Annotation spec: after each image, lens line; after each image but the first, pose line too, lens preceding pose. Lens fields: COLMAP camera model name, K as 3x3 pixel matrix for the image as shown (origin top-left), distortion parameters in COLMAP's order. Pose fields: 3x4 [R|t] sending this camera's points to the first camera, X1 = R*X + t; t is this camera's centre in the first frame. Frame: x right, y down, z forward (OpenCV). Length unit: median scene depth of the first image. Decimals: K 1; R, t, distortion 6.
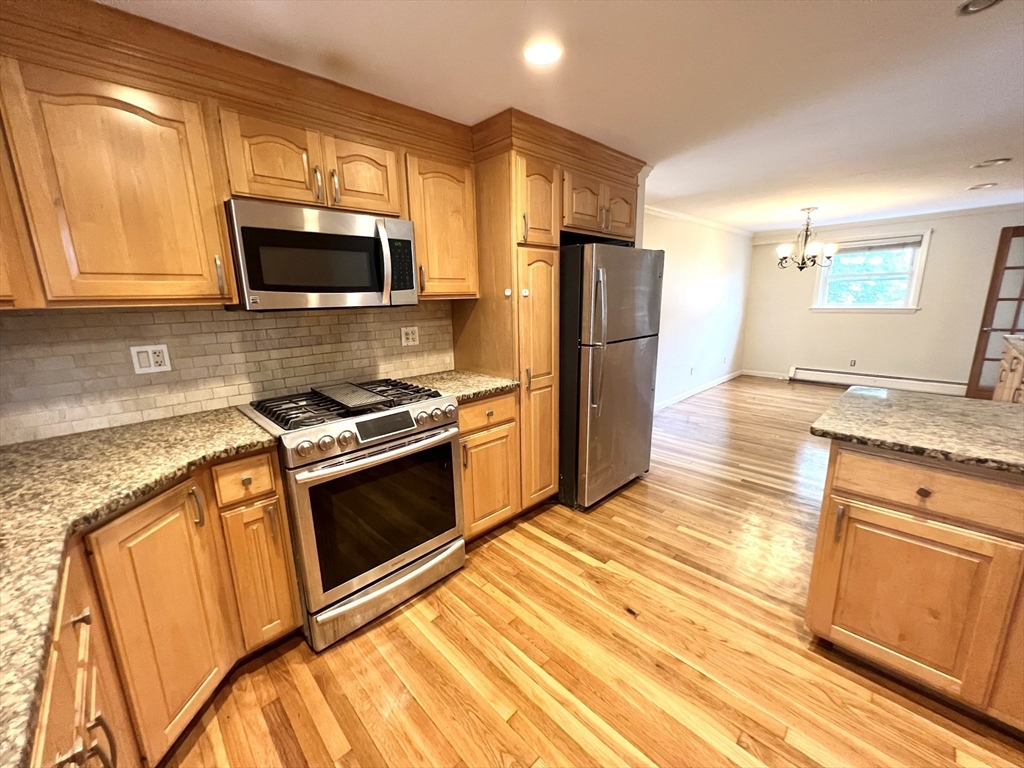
lens RADIAL K [[408.9, 0, 512.0], [0, 408.9, 384.0], [0, 0, 1]] dist [0.000606, 0.000046]
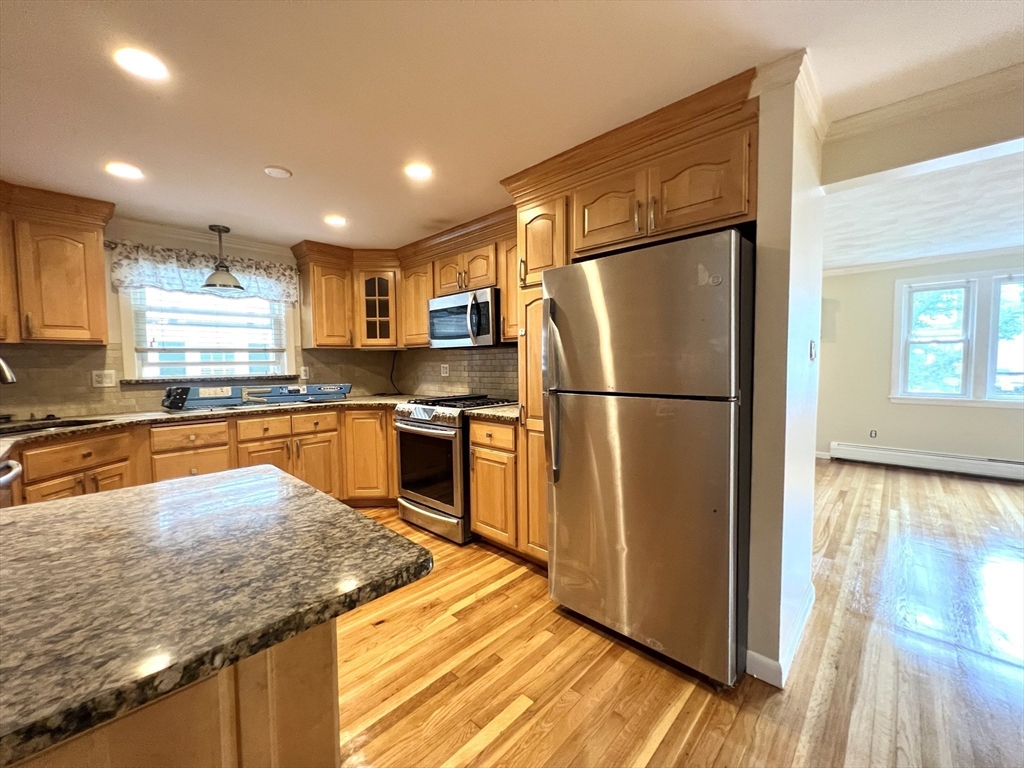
lens RADIAL K [[408.9, 0, 512.0], [0, 408.9, 384.0], [0, 0, 1]] dist [0.000606, 0.000046]
pose [[0.043961, 0.072963, -0.996365, 1.110944], [-0.199633, 0.977856, 0.062800, -0.158791], [0.978884, 0.196147, 0.057553, 0.967654]]
